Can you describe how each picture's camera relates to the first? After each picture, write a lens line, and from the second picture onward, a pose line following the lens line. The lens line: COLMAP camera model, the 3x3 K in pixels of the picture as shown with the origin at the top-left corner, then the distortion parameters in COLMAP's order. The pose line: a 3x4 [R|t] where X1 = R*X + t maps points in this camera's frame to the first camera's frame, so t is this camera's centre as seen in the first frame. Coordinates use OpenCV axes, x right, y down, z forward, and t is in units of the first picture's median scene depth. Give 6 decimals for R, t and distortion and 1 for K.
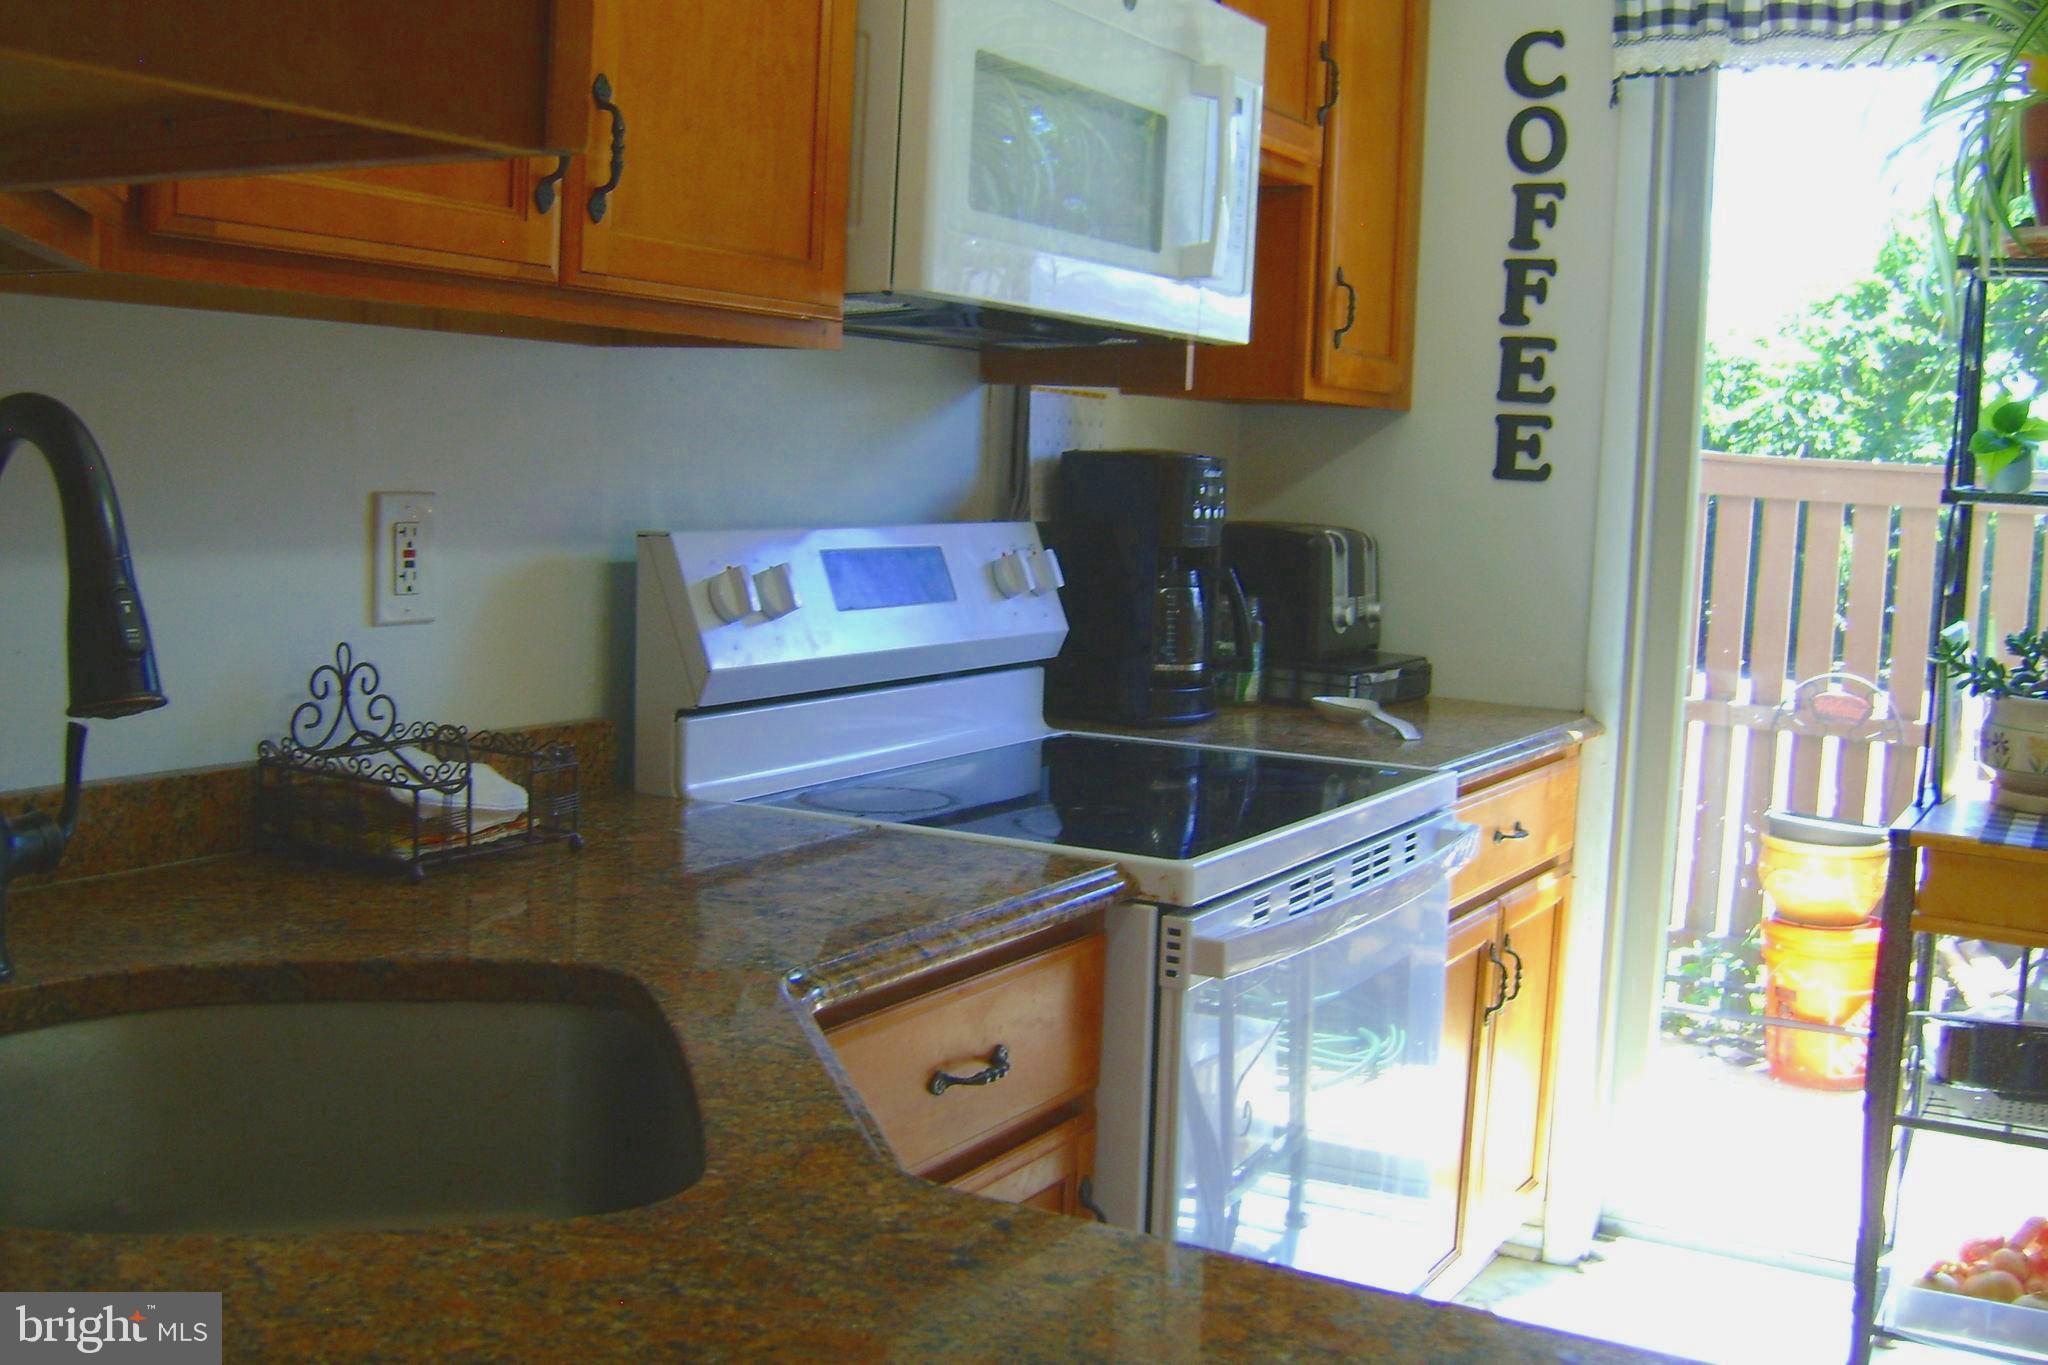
lens RADIAL K [[2135.6, 0, 1004.7], [0, 2135.6, 644.9], [0, 0, 1]] dist [-0.153792, 0.102787]
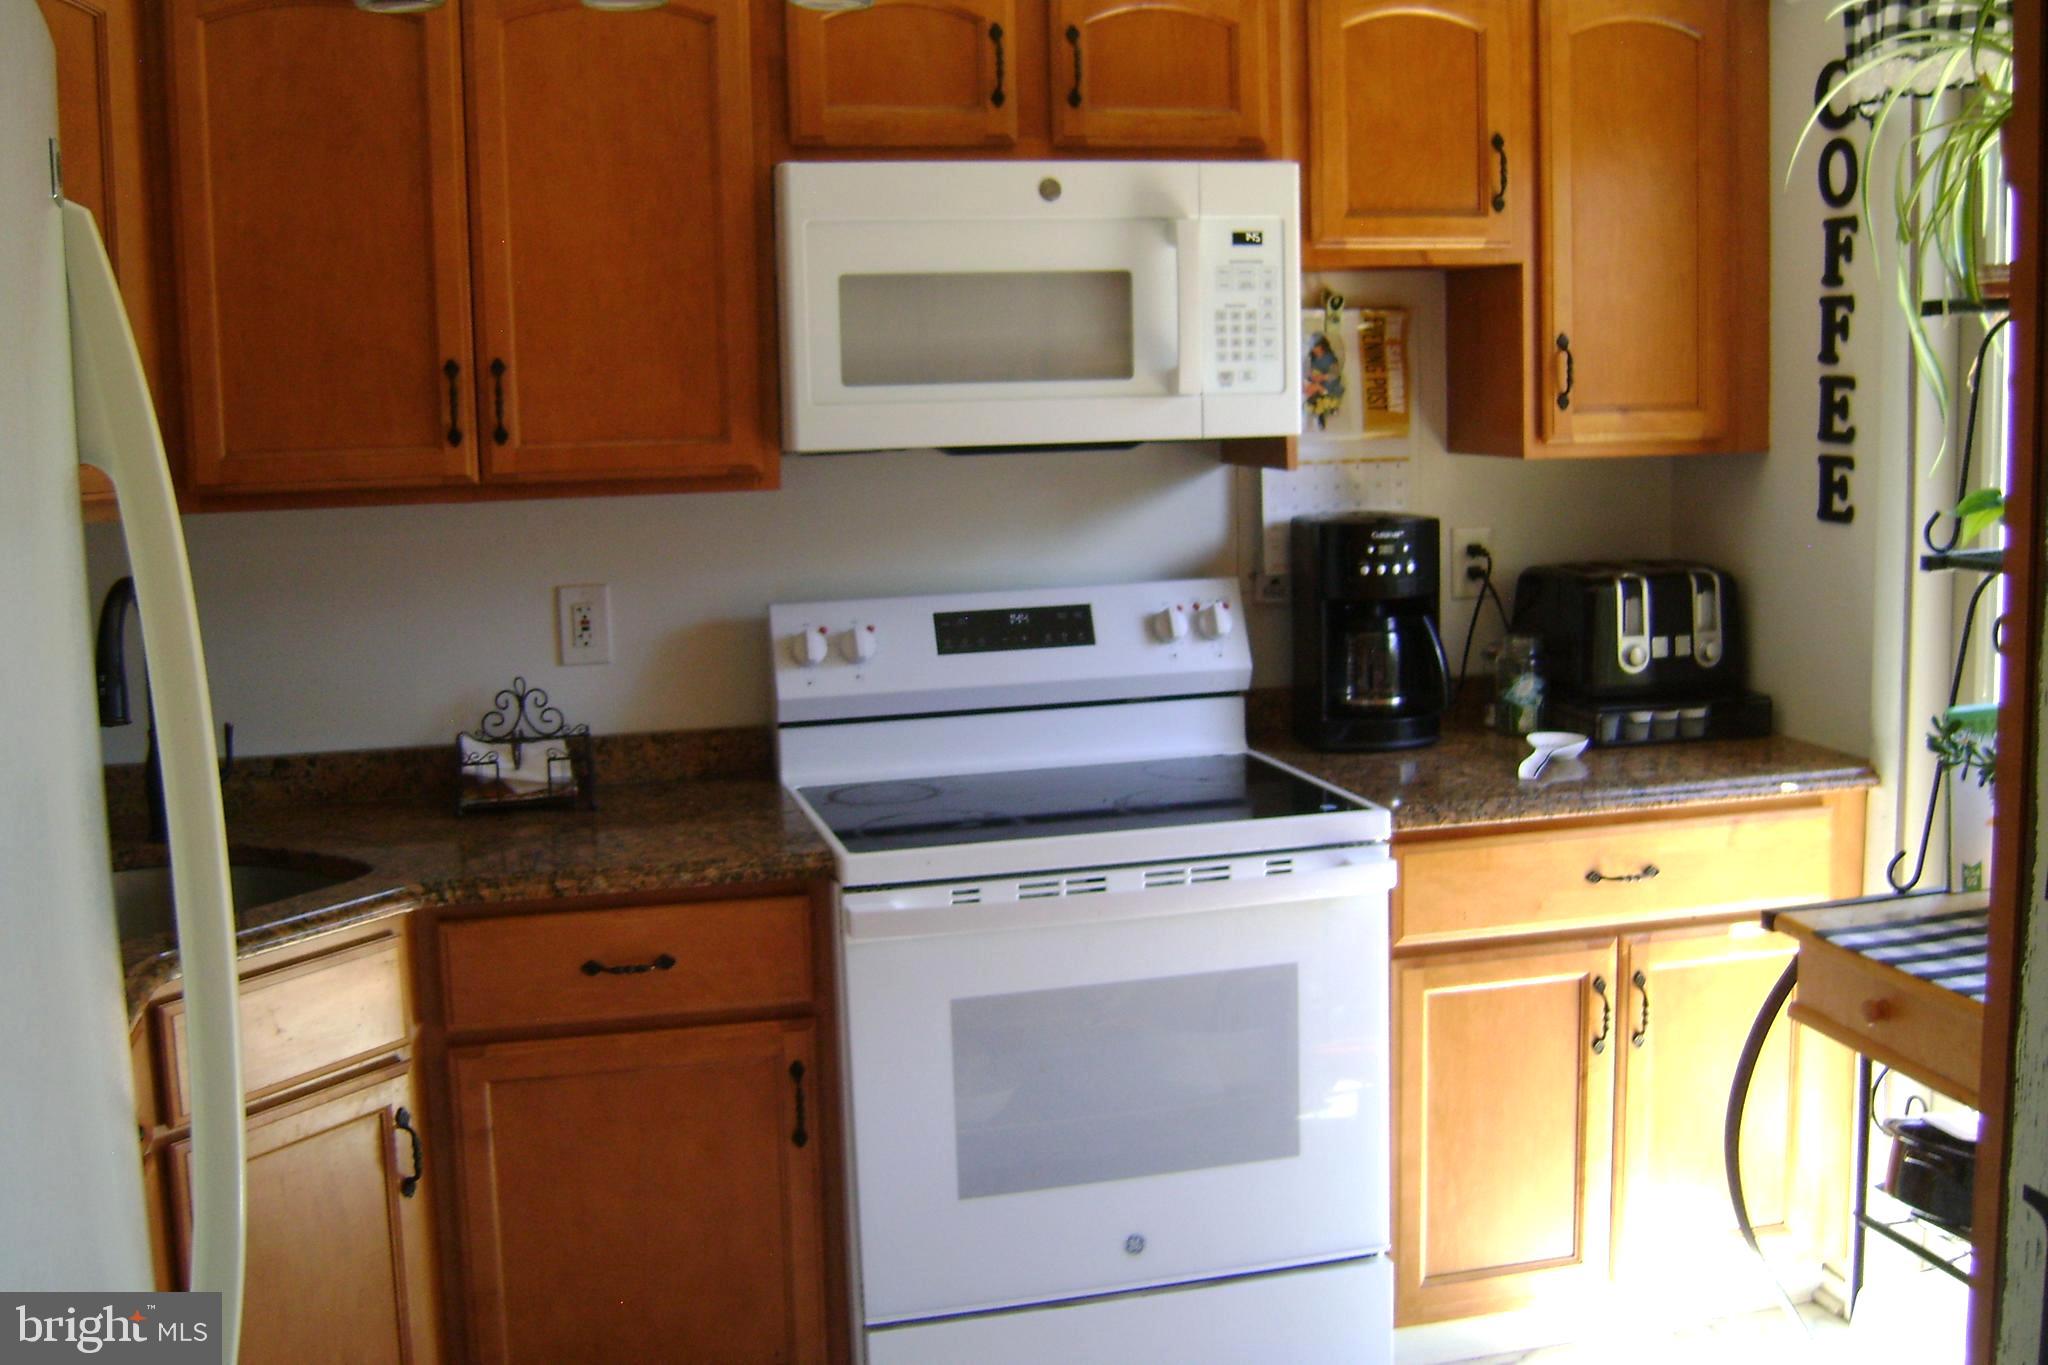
lens RADIAL K [[2135.6, 0, 1004.7], [0, 2135.6, 644.9], [0, 0, 1]] dist [-0.153792, 0.102787]
pose [[0.691086, 0.031378, -0.722091, 0.769167], [-0.009138, 0.999357, 0.034681, -0.057927], [0.722715, -0.017369, 0.690928, 0.059441]]
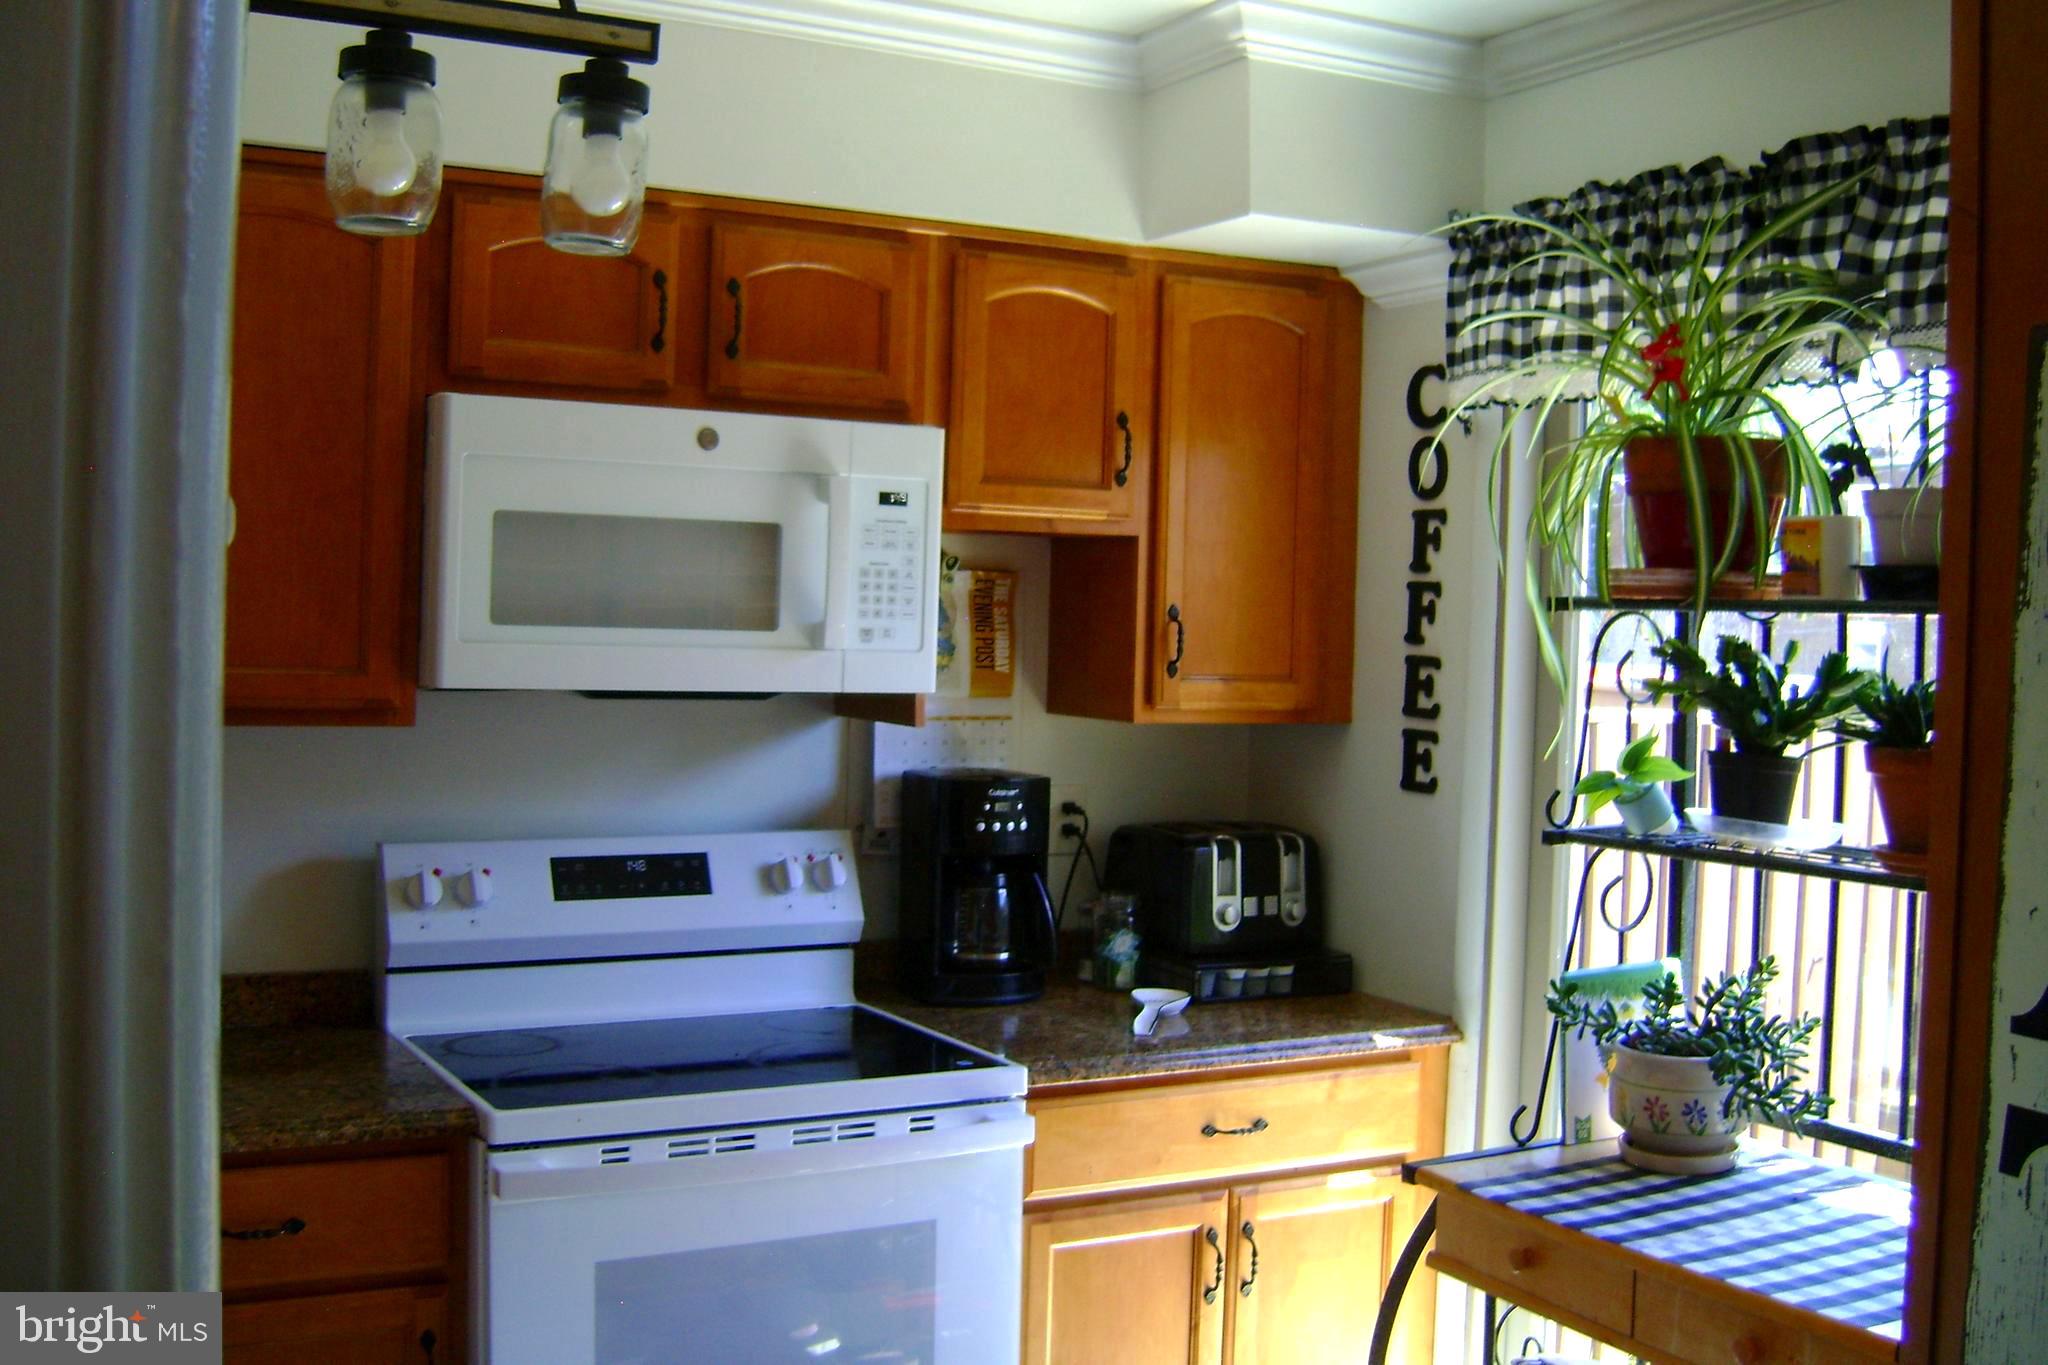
lens RADIAL K [[2135.6, 0, 1004.7], [0, 2135.6, 644.9], [0, 0, 1]] dist [-0.153792, 0.102787]
pose [[0.857427, -0.008433, -0.514537, 0.690802], [-0.038953, 0.995934, -0.081234, -0.064842], [0.513130, 0.089695, 0.853612, -0.008676]]
